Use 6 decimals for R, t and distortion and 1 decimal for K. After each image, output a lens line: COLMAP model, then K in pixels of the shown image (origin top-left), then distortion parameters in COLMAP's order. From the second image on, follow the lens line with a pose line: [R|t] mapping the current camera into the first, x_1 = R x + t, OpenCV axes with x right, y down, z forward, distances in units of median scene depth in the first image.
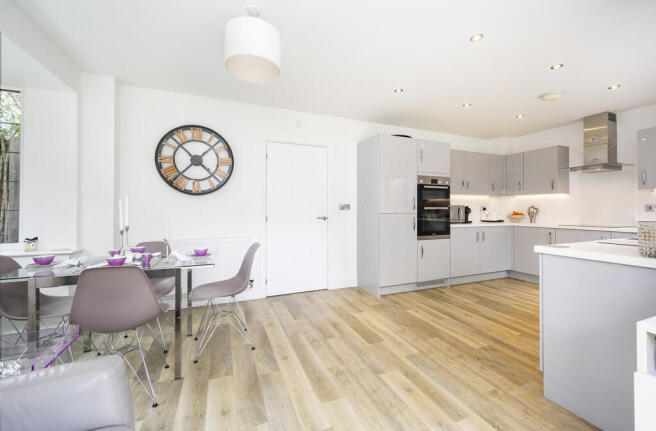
lens RADIAL K [[263.4, 0, 331.0], [0, 263.4, 211.8], [0, 0, 1]] dist [0.002179, 0.000056]
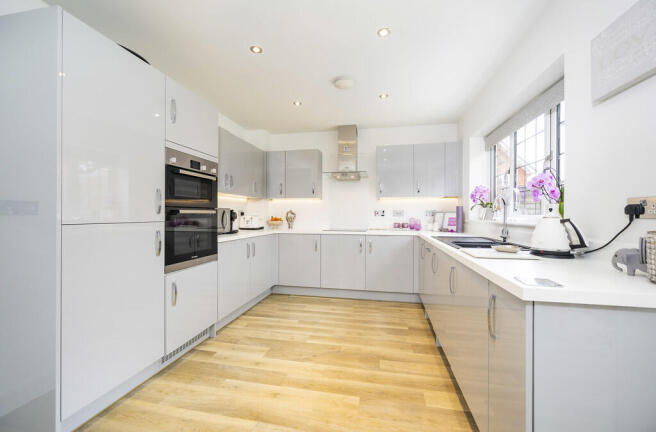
lens RADIAL K [[263.4, 0, 334.5], [0, 263.4, 214.7], [0, 0, 1]] dist [0.002179, 0.000056]
pose [[0.531694, 0.003484, 0.846929, 0.065216], [0.001380, 0.999987, -0.004979, -0.004138], [-0.846936, 0.003816, 0.531682, 0.425214]]
